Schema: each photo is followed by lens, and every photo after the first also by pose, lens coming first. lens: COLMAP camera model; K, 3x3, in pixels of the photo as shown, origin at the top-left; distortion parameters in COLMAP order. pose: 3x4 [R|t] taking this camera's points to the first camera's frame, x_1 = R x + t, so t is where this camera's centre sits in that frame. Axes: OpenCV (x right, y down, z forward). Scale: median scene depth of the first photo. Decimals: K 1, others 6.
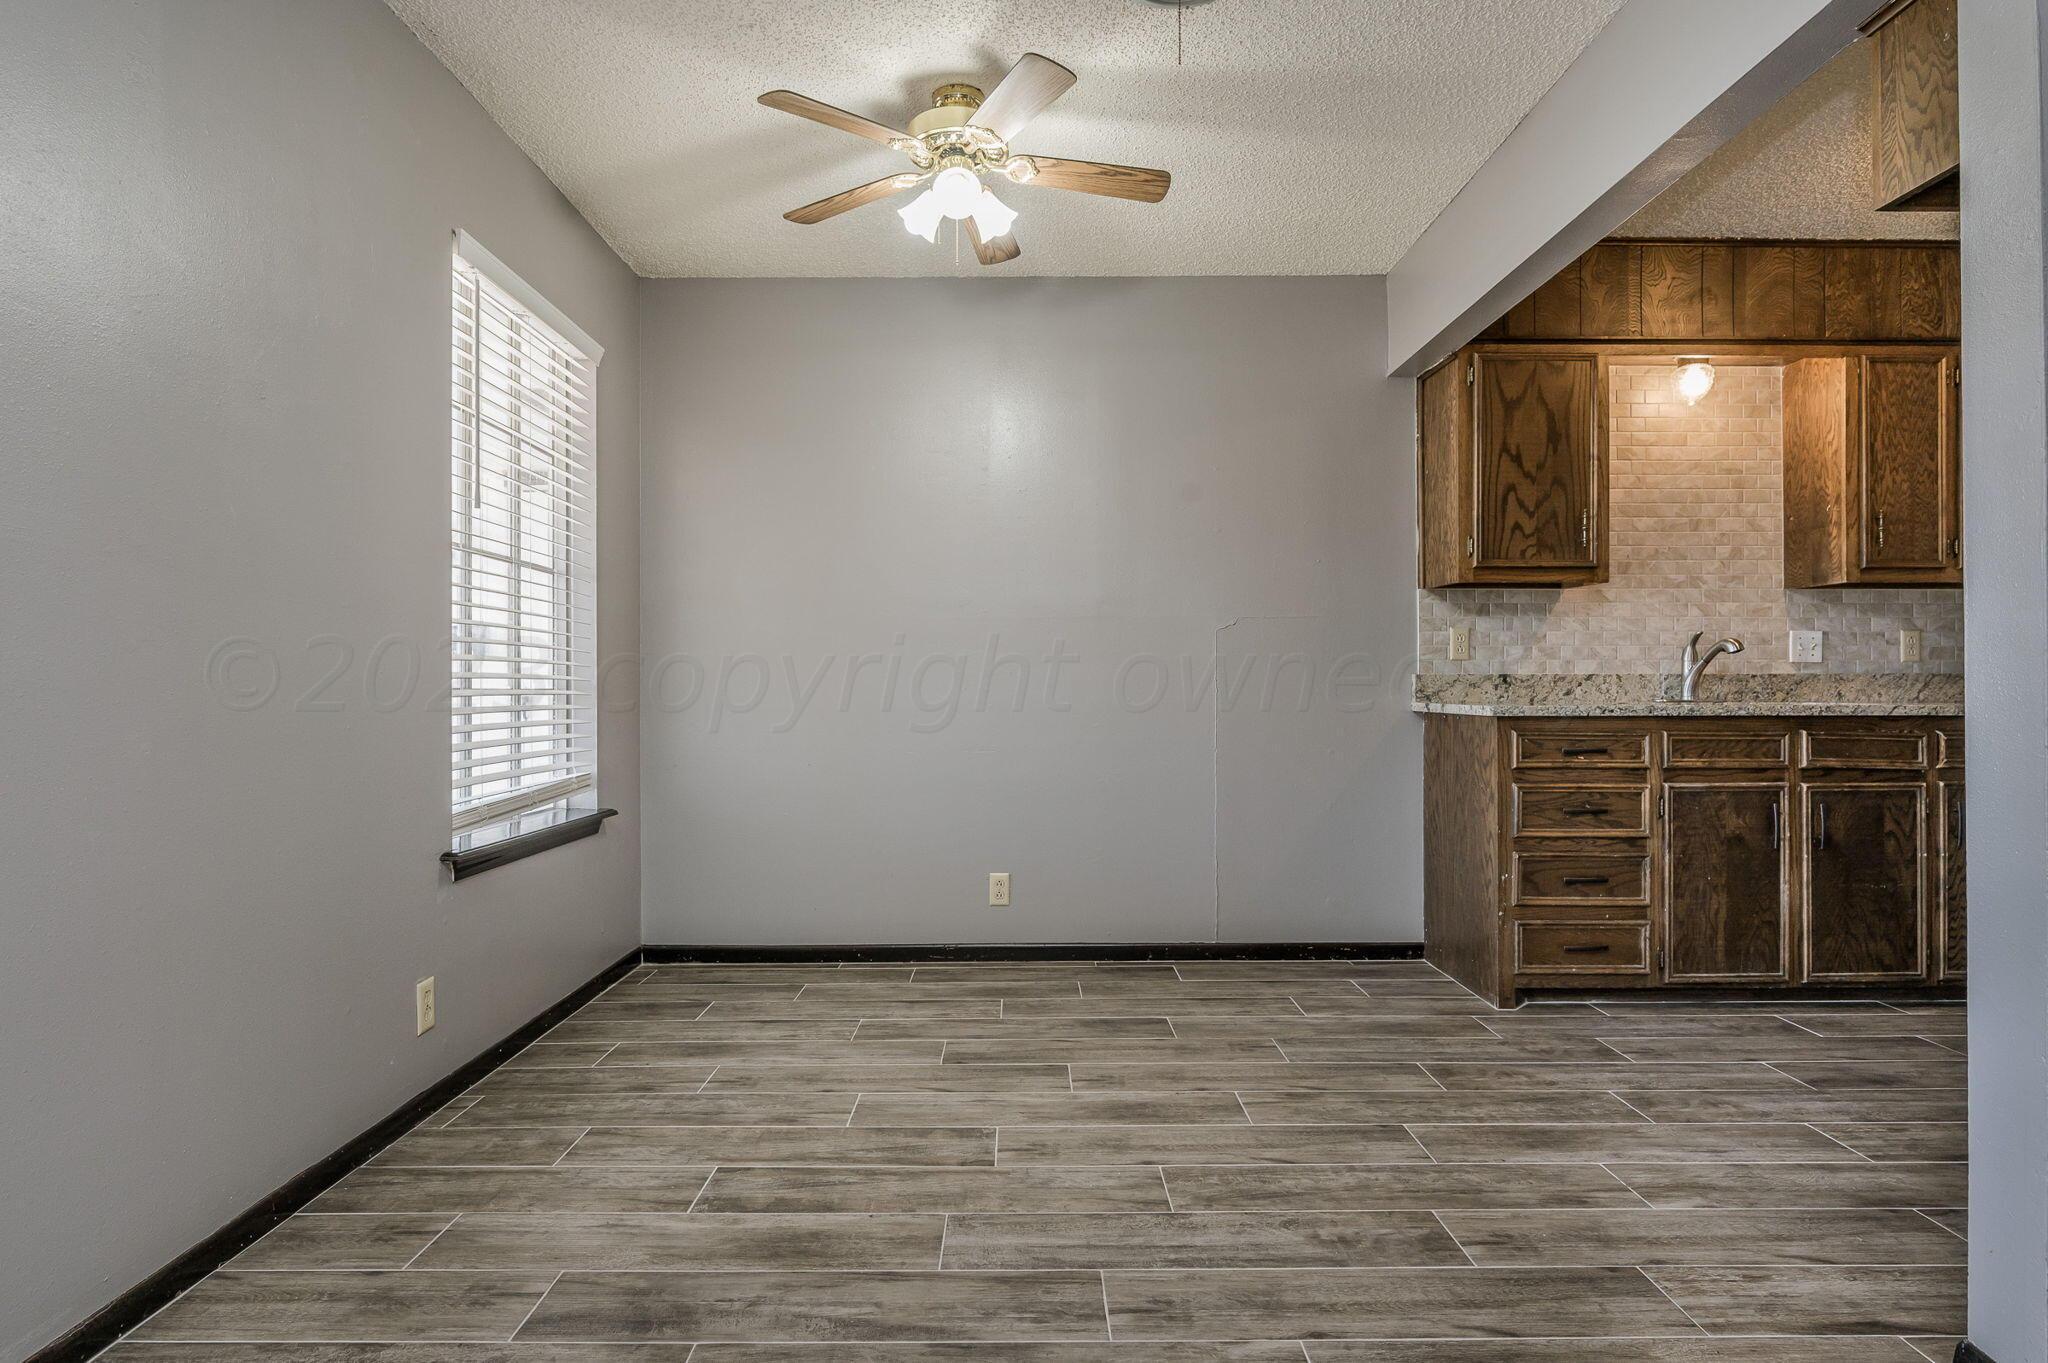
lens RADIAL K [[1130.8, 0, 1024.0], [0, 1130.8, 681.5], [0, 0, 1]] dist [0.000076, -0.000312]
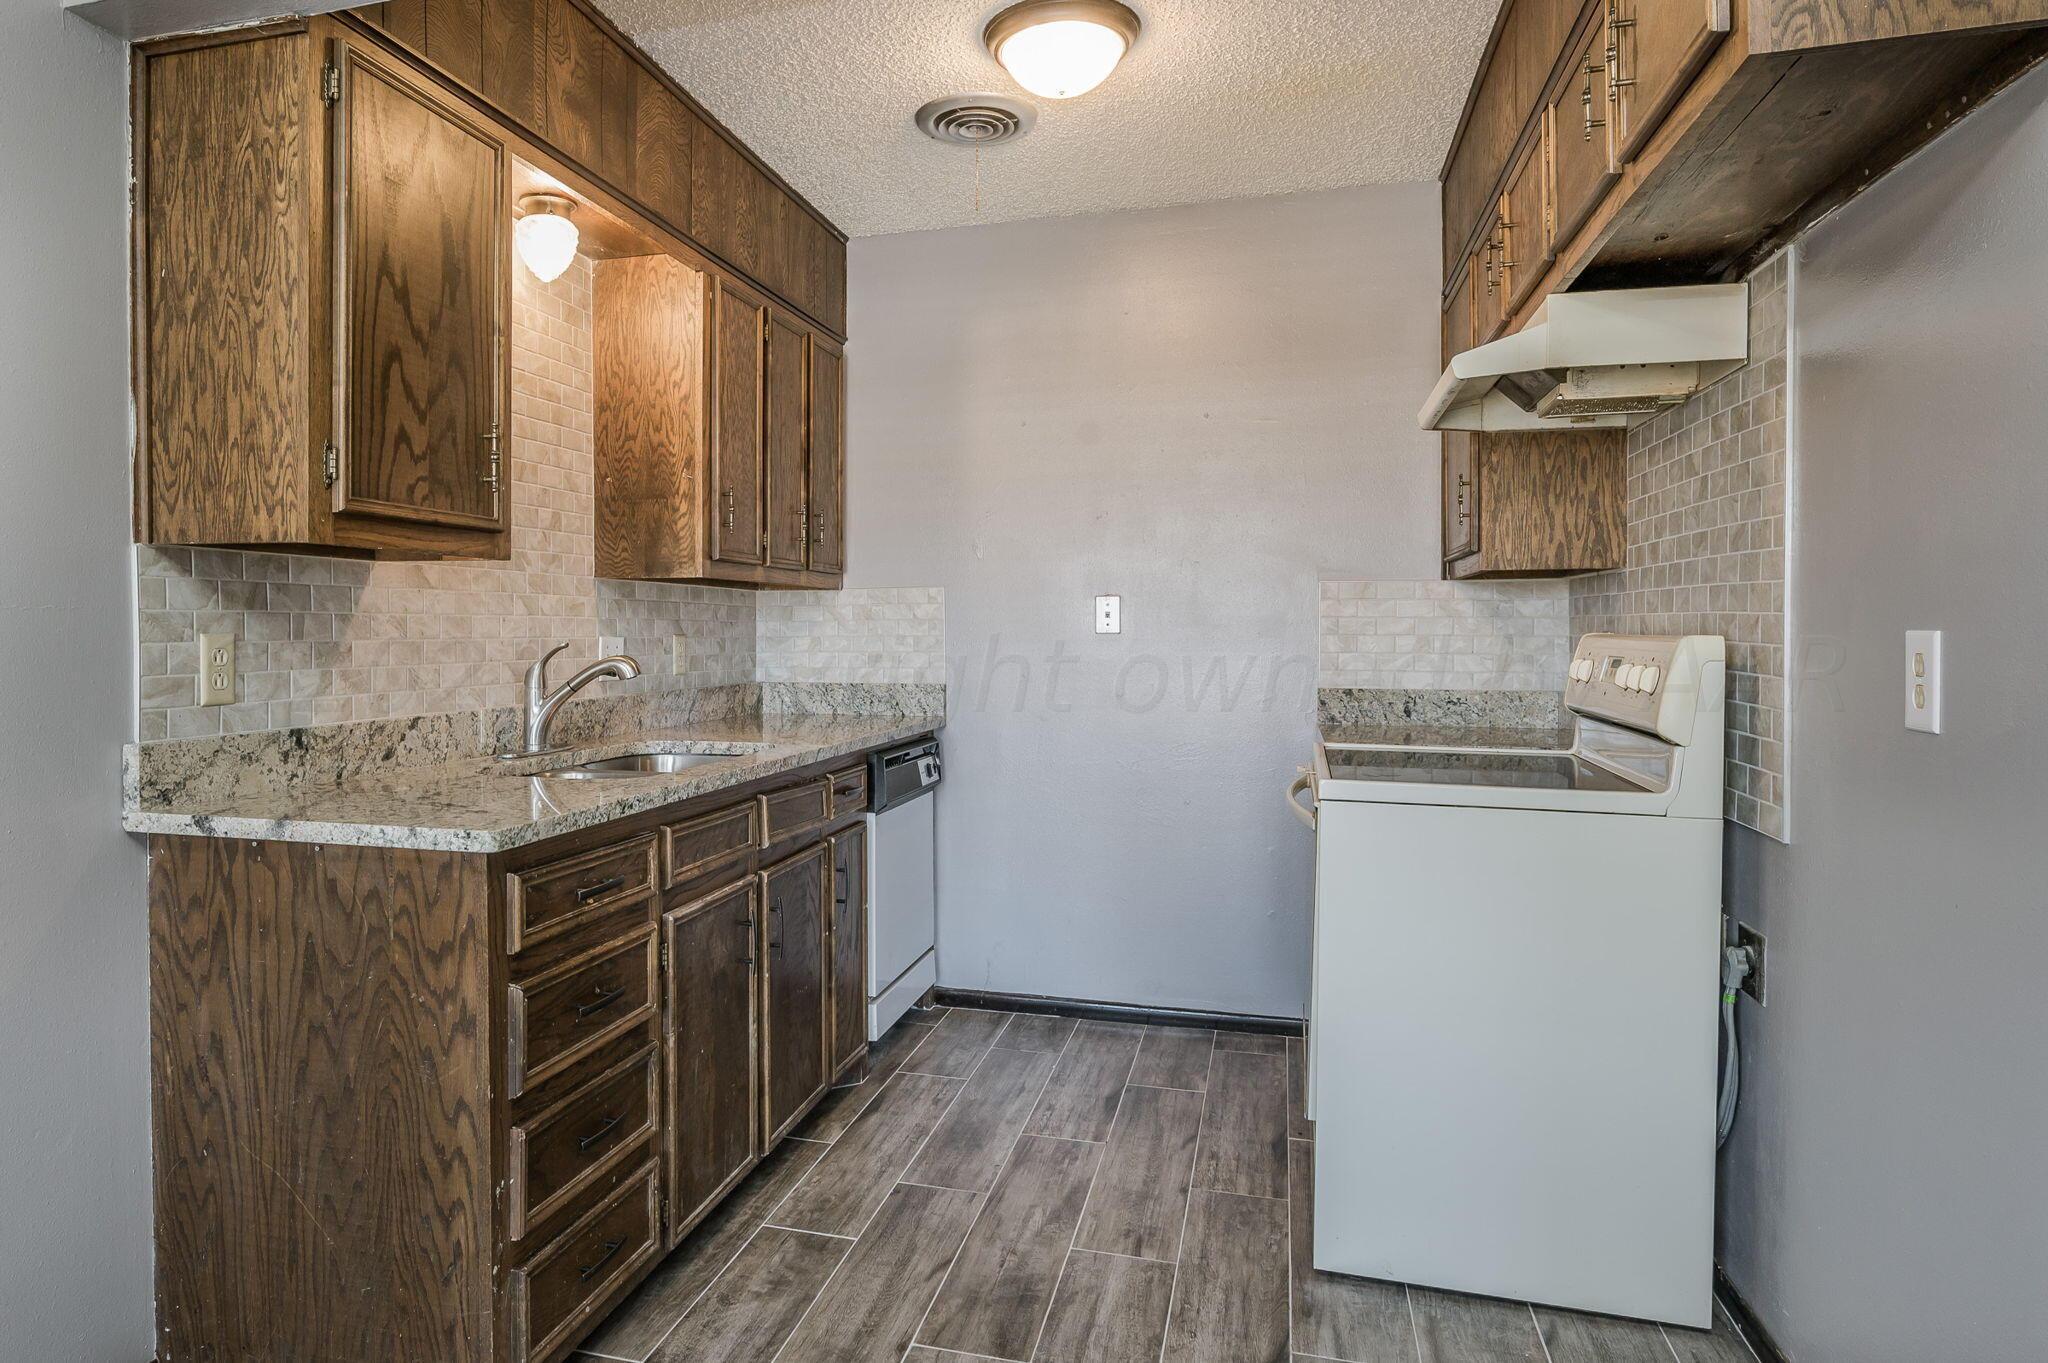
lens RADIAL K [[1248.1, 0, 910.1], [0, 1248.1, 644.6], [0, 0, 1]] dist [-0.008405, -0.000969]
pose [[0.295618, -0.010887, 0.955244, -0.013446], [-0.001378, 0.999929, 0.011823, -0.053640], [-0.955305, -0.004812, 0.295582, 0.630058]]
